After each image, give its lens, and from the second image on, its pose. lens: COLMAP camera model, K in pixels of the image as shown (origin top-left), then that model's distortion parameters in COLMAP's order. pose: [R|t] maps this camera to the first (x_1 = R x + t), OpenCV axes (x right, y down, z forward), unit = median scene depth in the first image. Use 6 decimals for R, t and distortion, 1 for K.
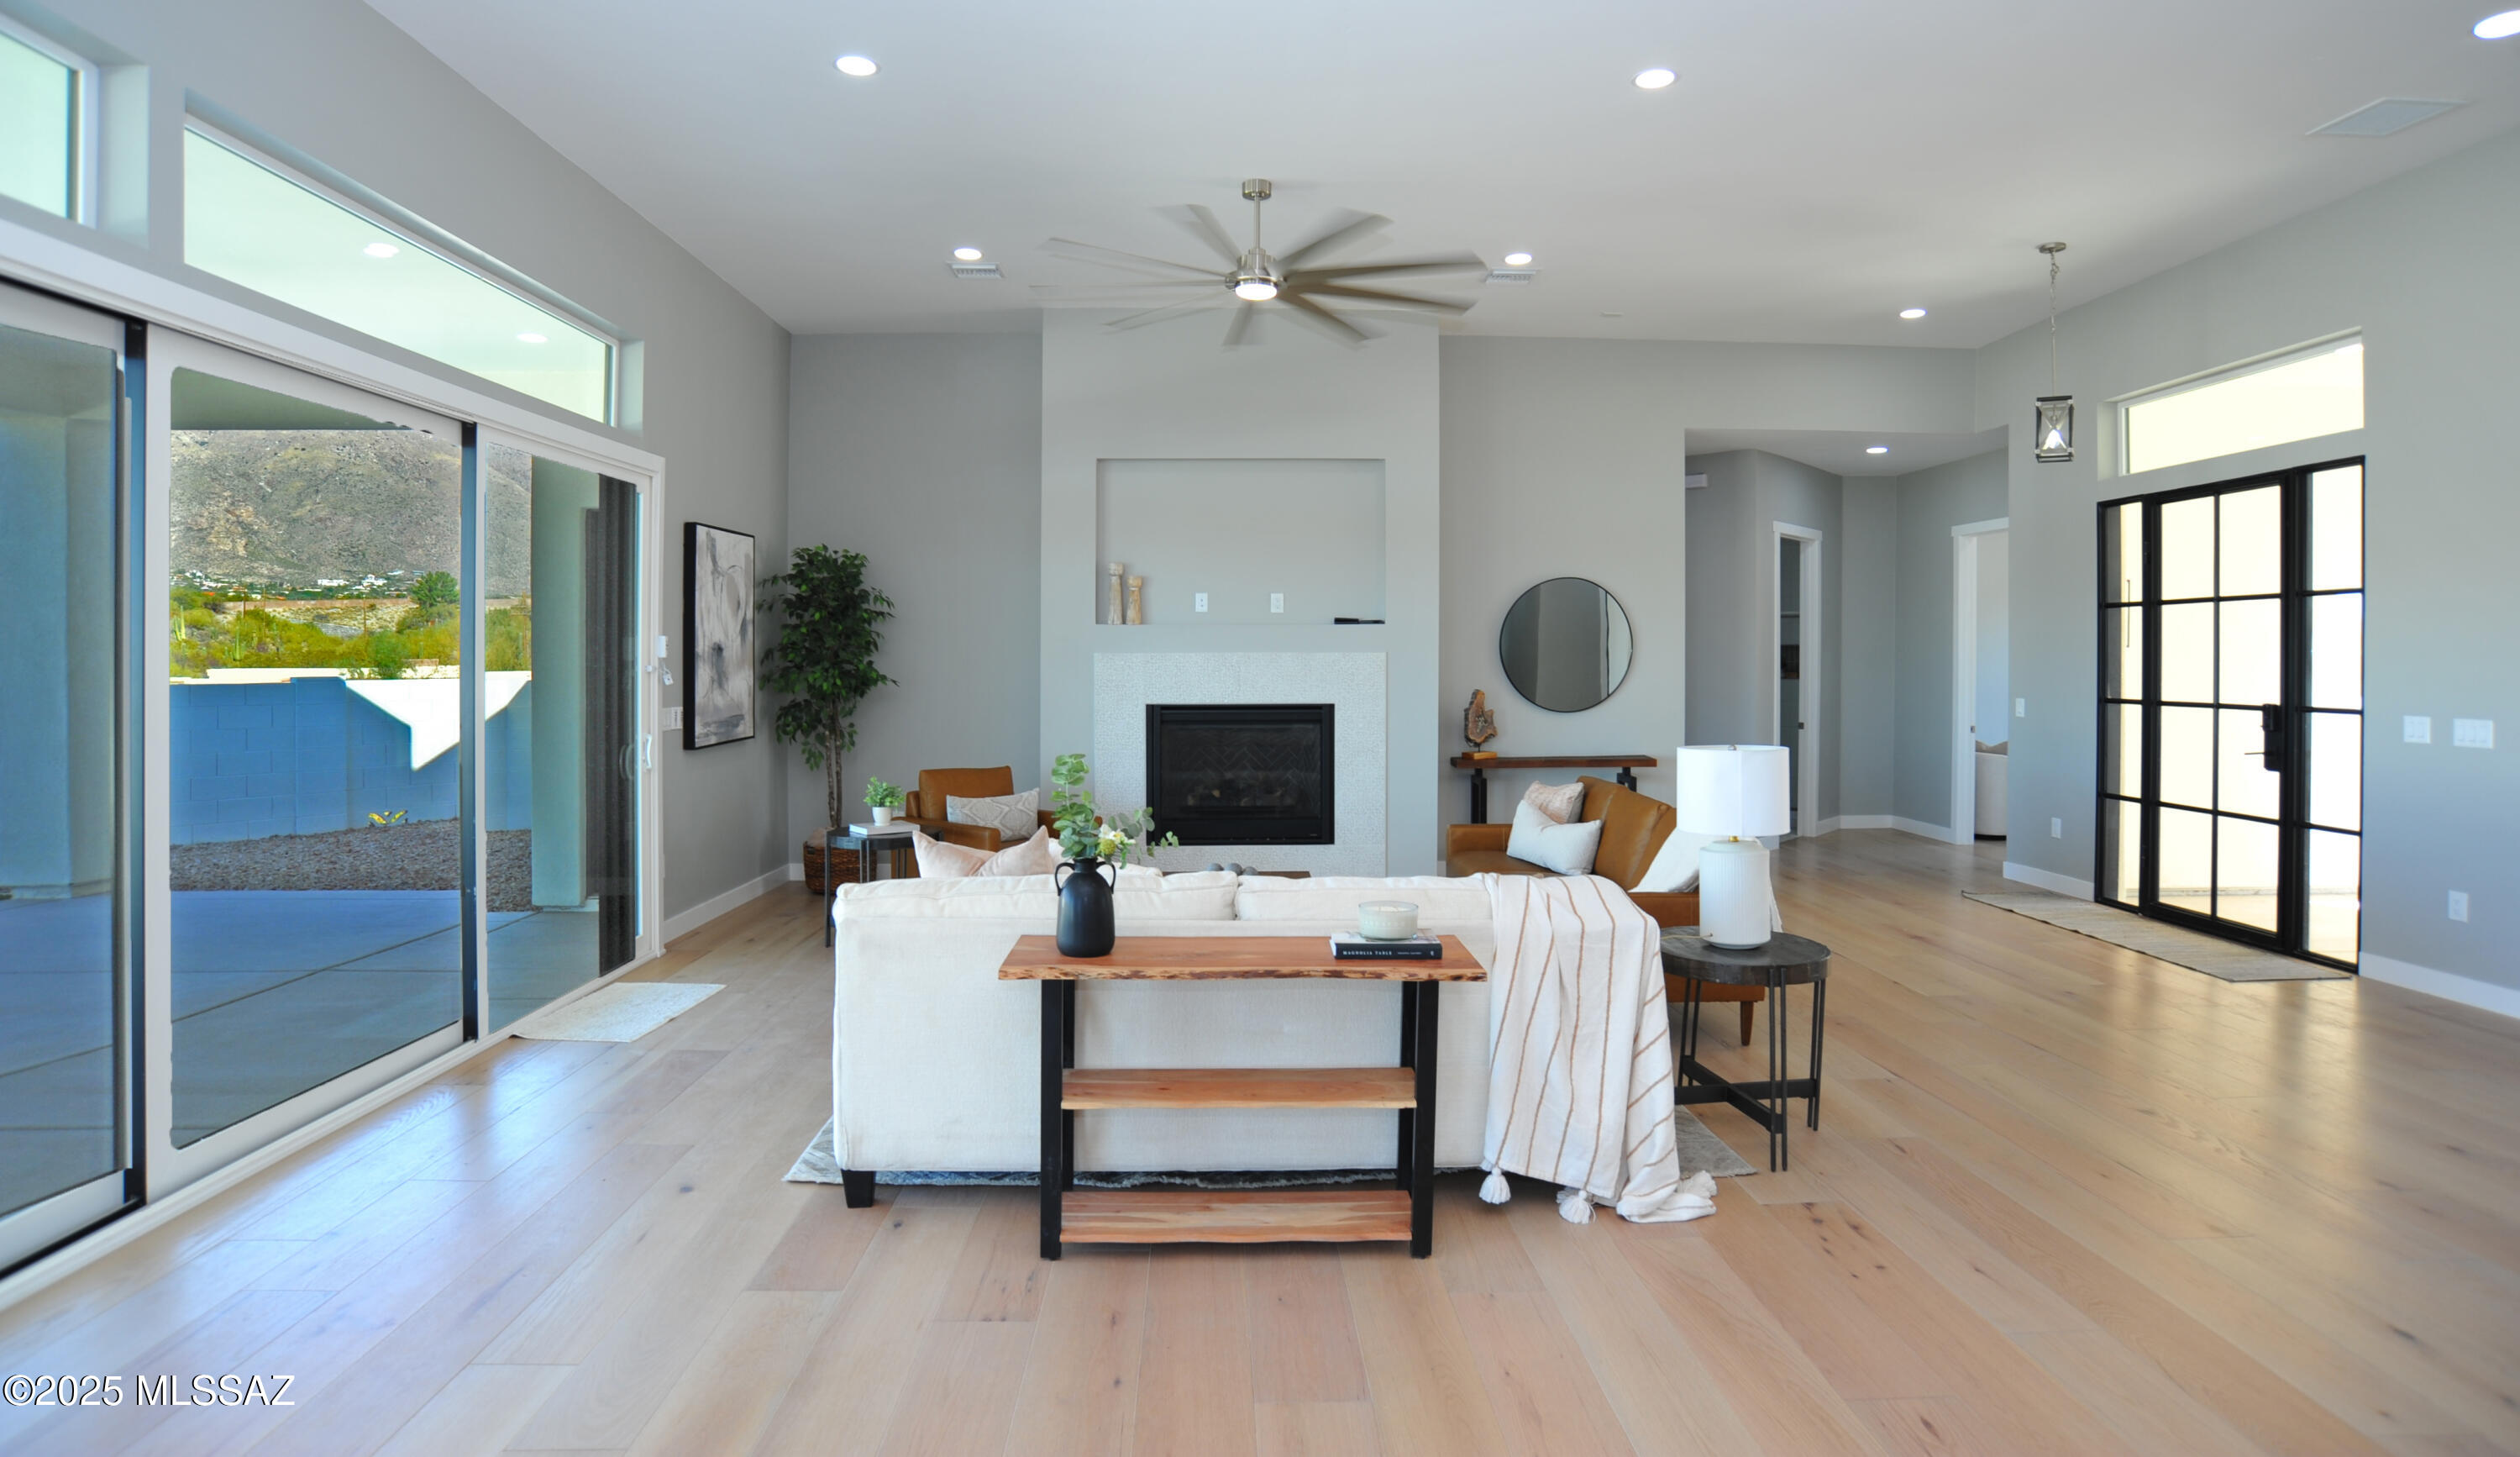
lens RADIAL K [[1321.0, 0, 1268.3], [0, 1321.0, 660.1], [0, 0, 1]] dist [-0.076958, 0.050867]
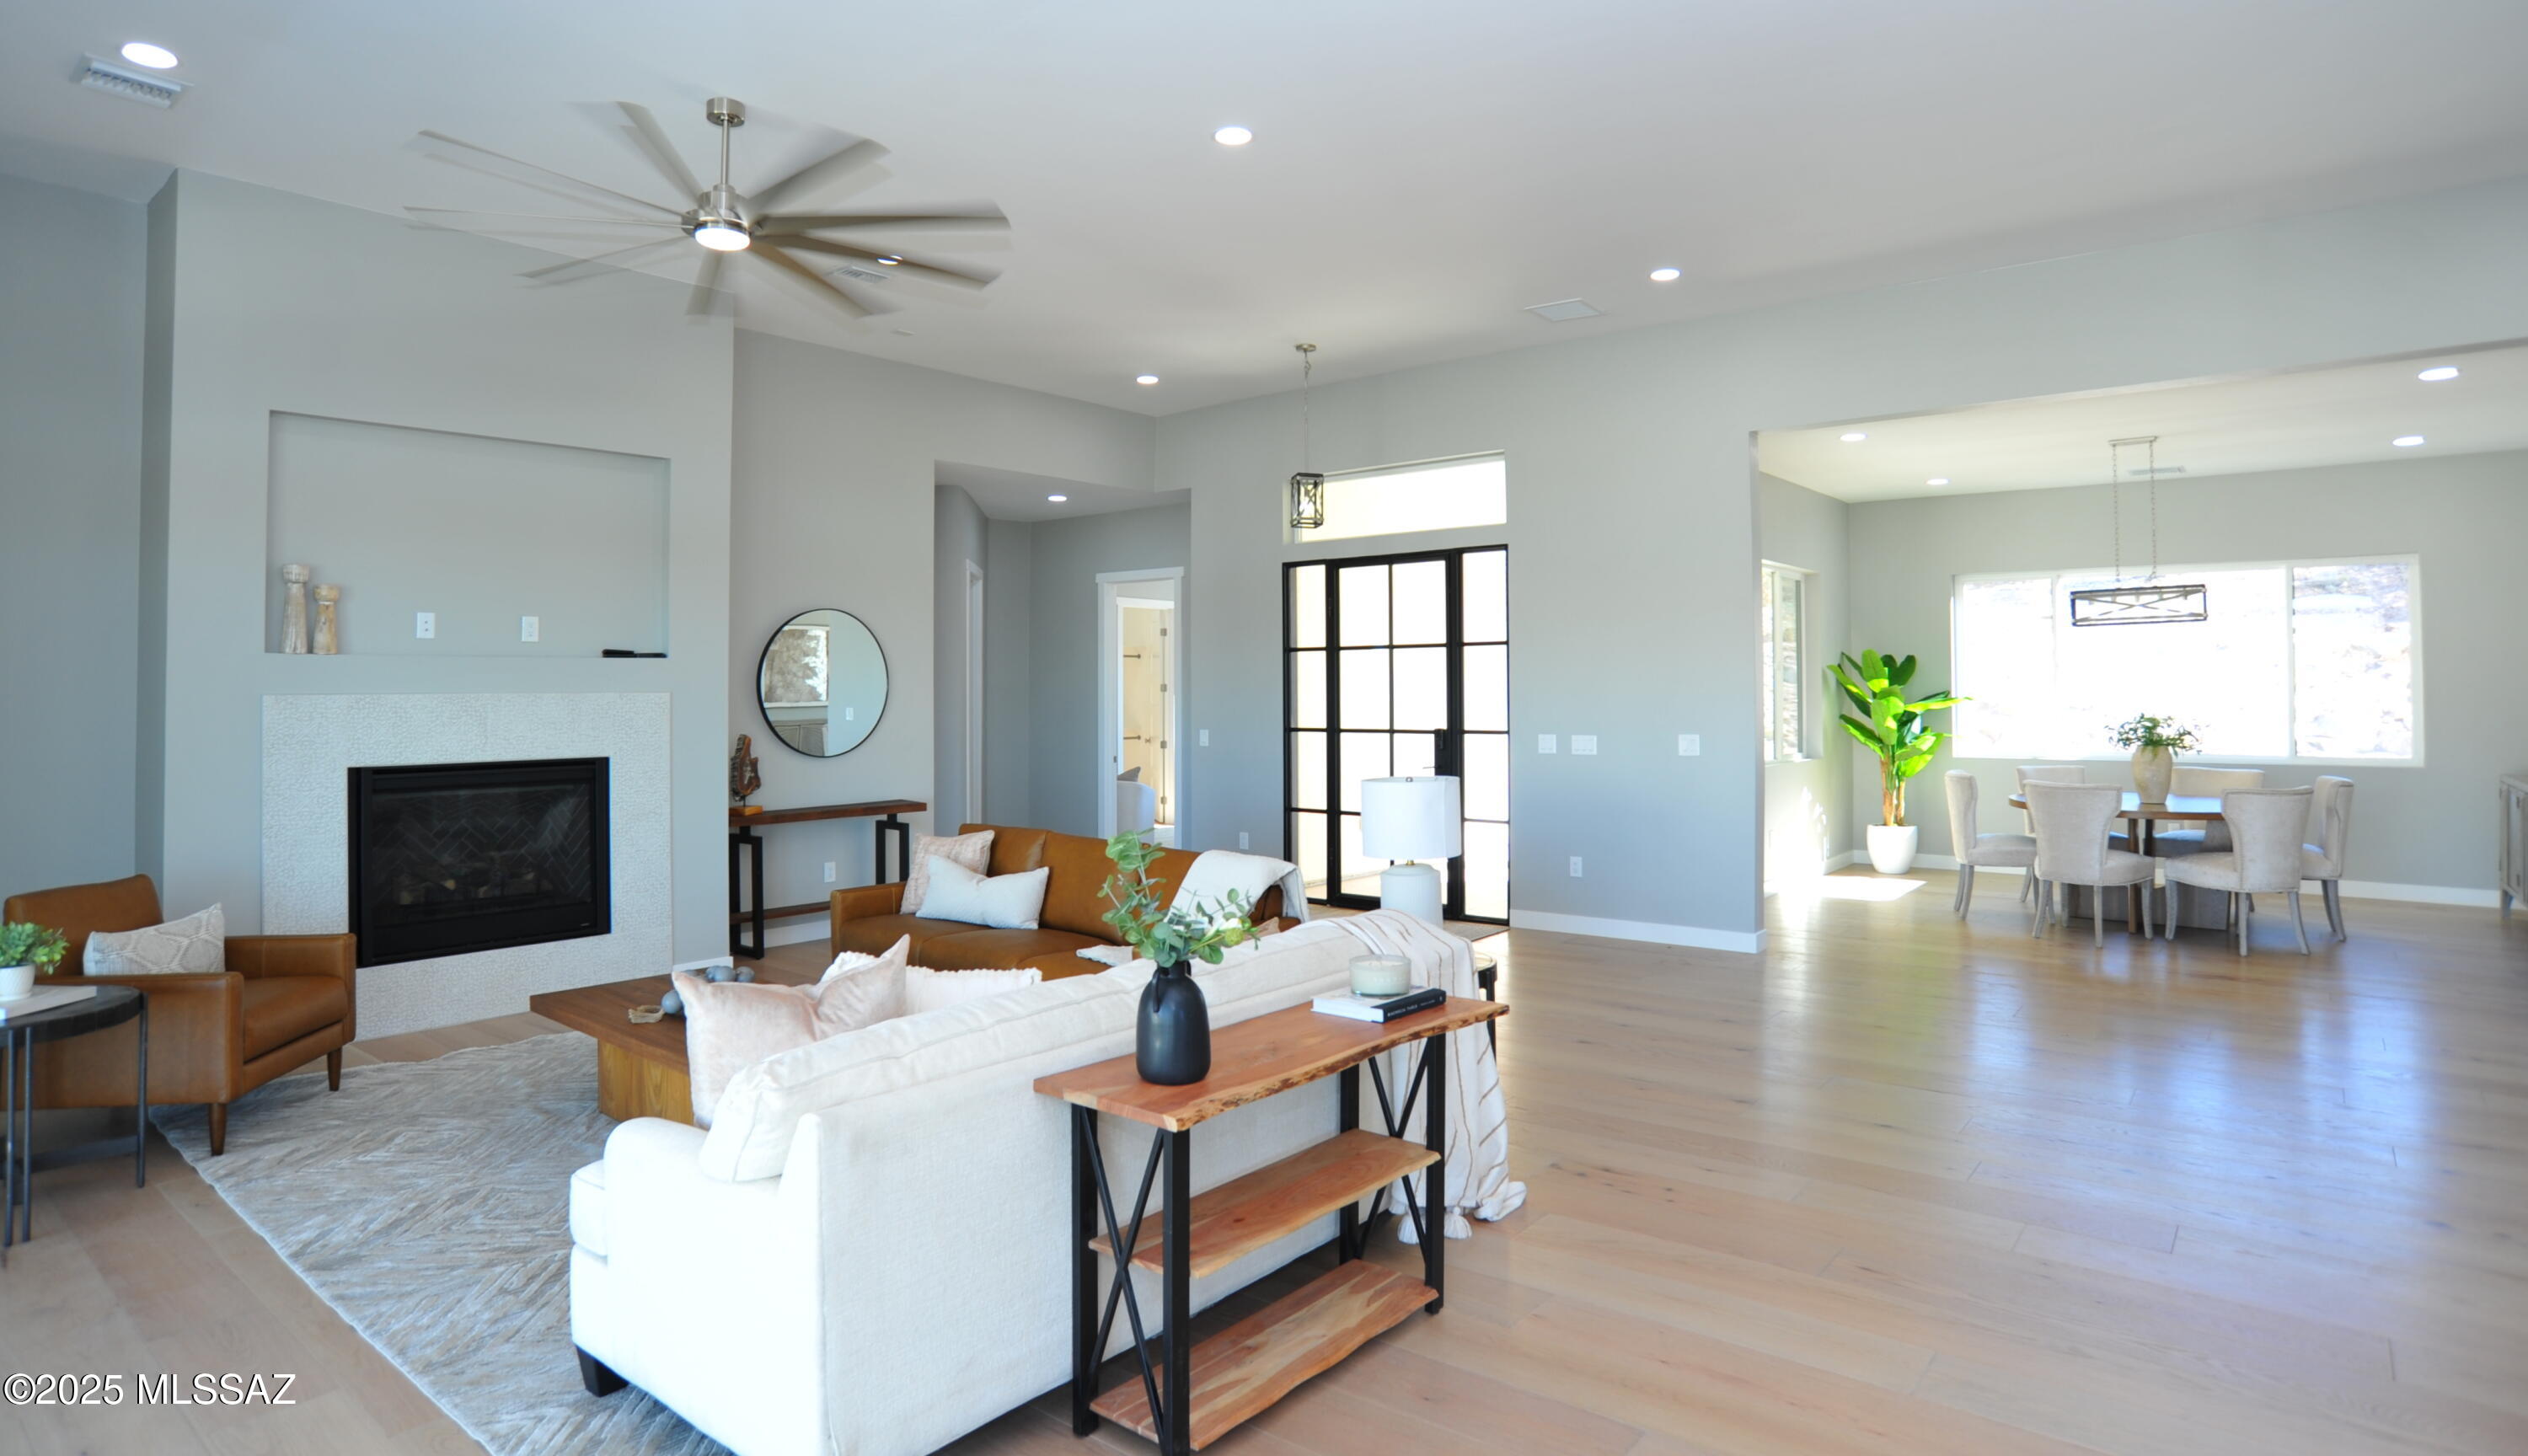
lens RADIAL K [[1359.8, 0, 1265.5], [0, 1359.8, 666.2], [0, 0, 1]] dist [-0.088015, 0.052630]
pose [[0.675208, 0.008767, 0.737576, -0.296968], [0.008391, 0.999773, -0.019565, -0.002999], [-0.737580, 0.019399, 0.674981, 0.172998]]
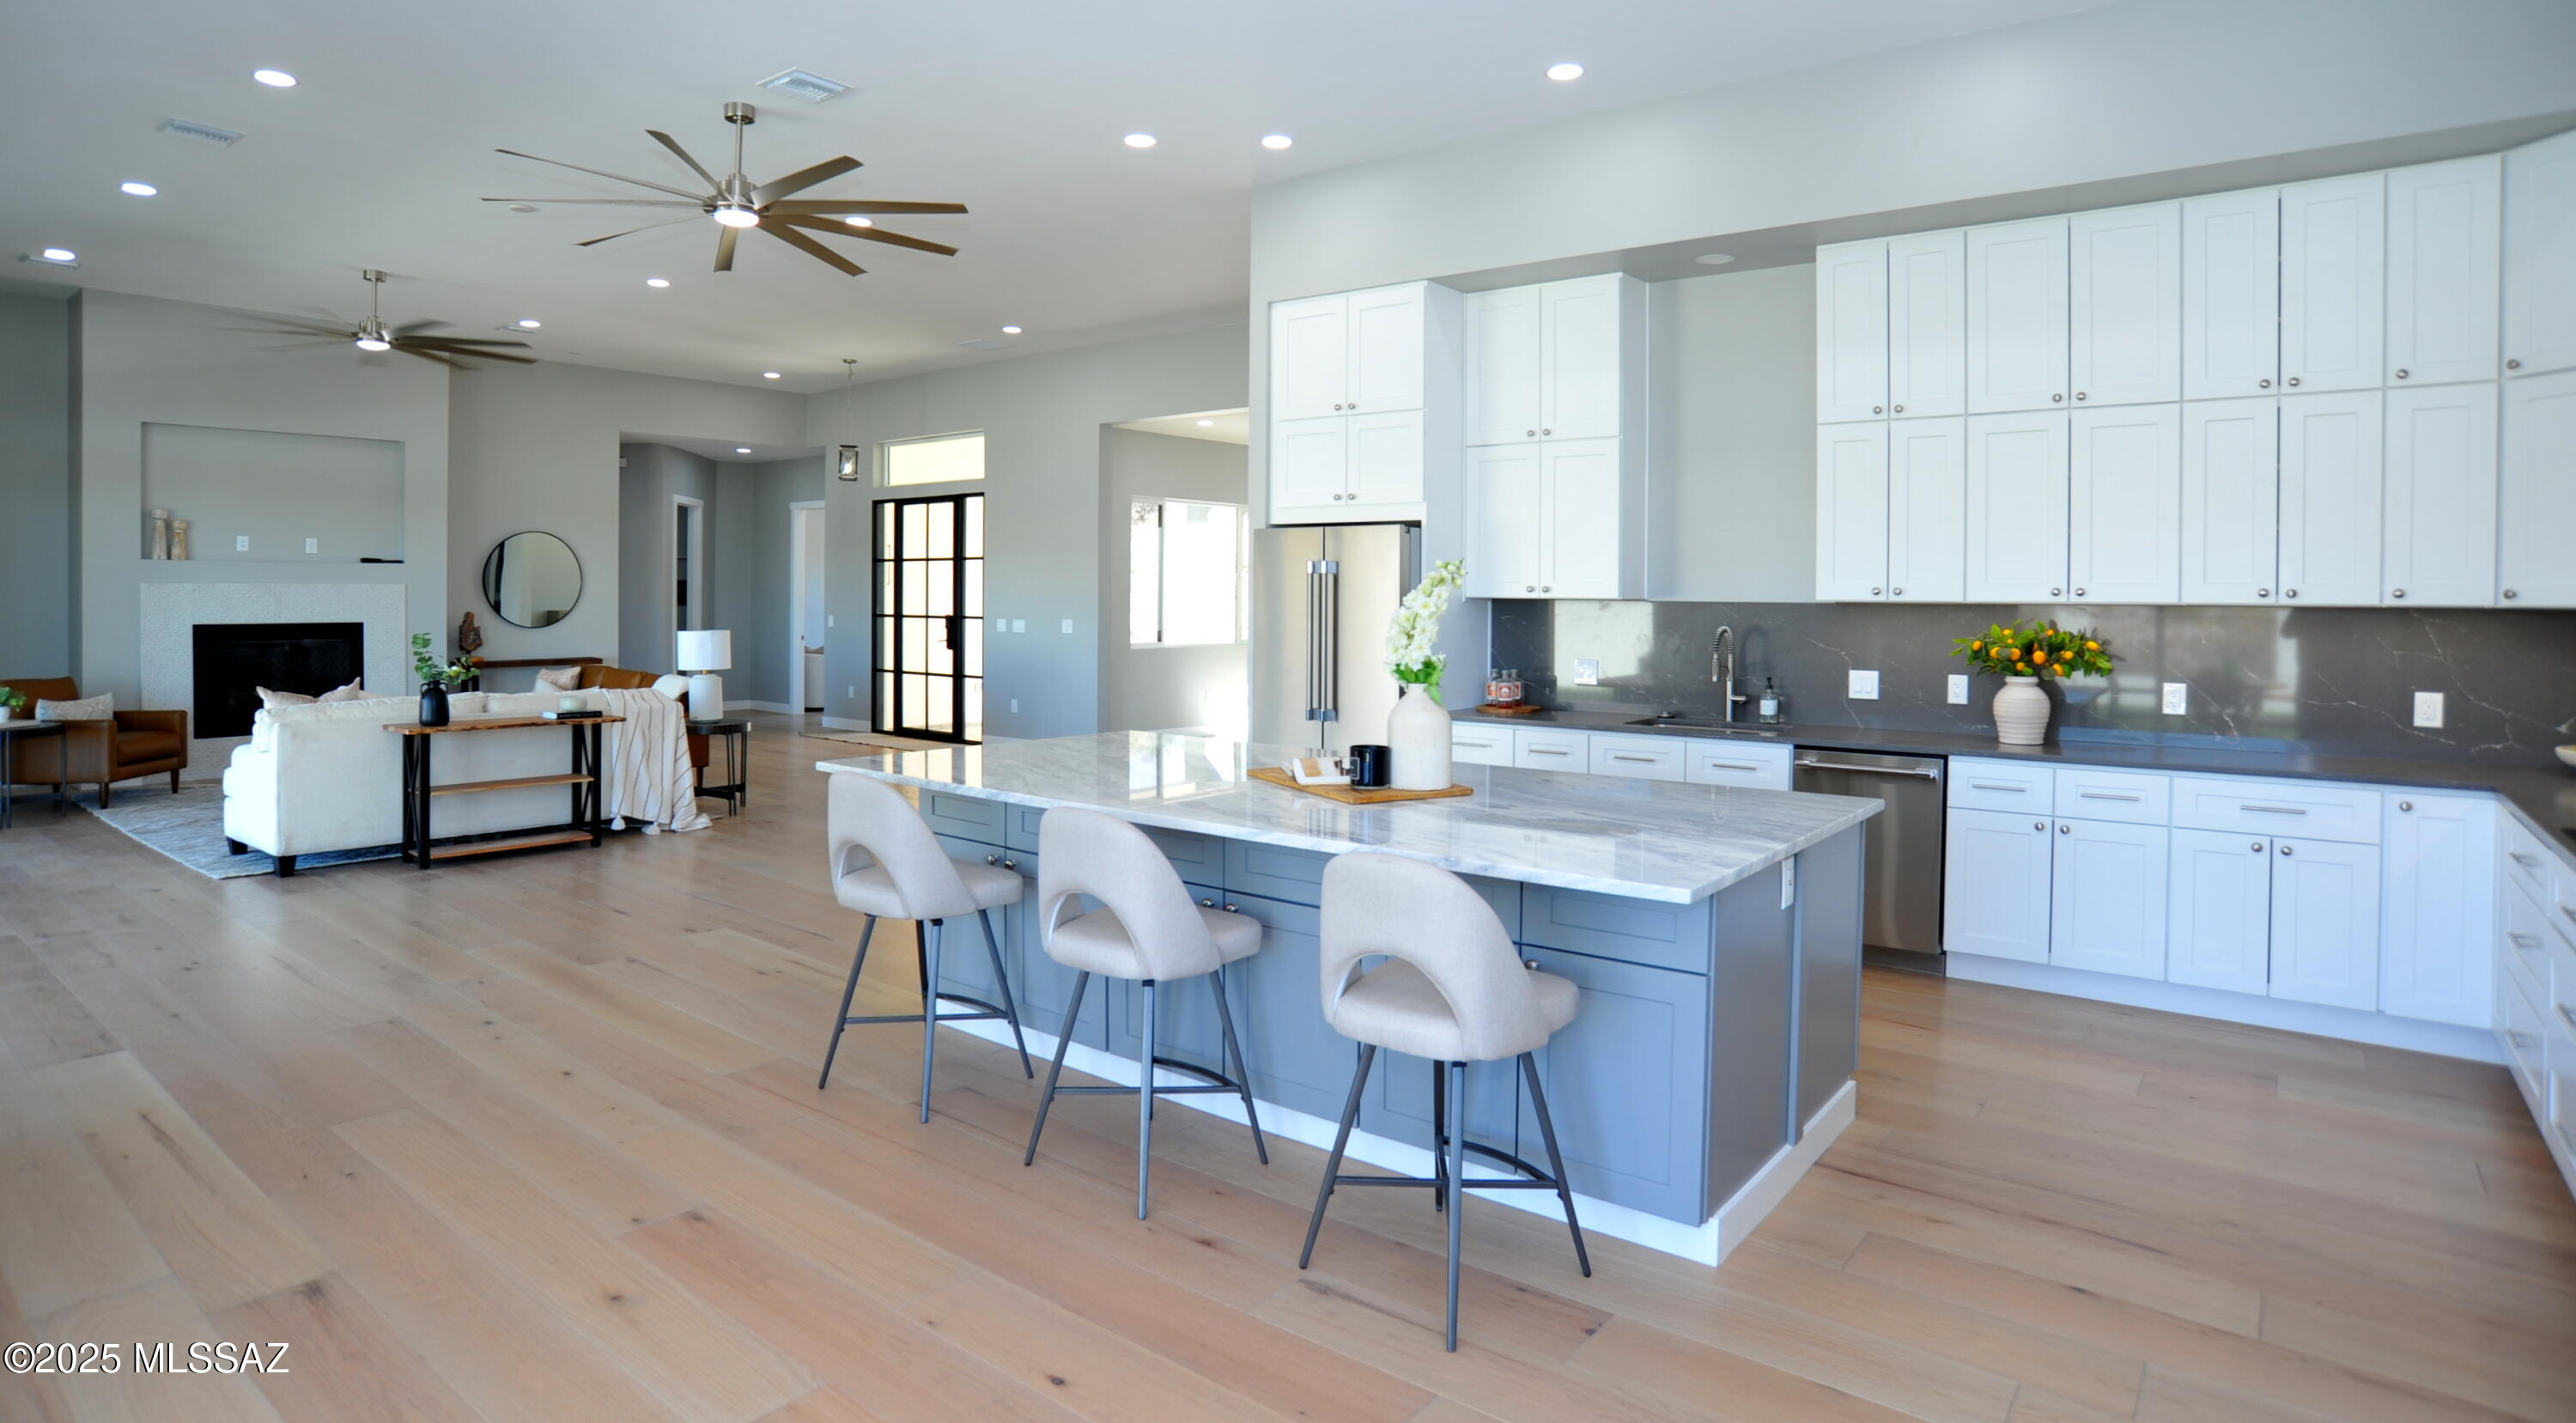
lens RADIAL K [[1360.3, 0, 1286.7], [0, 1360.3, 622.8], [0, 0, 1]] dist [-0.106442, 0.061350]
pose [[0.660371, -0.011504, 0.750851, -0.350575], [-0.005340, 0.999785, 0.020014, 0.002123], [-0.750920, -0.017226, 0.660168, -0.618072]]
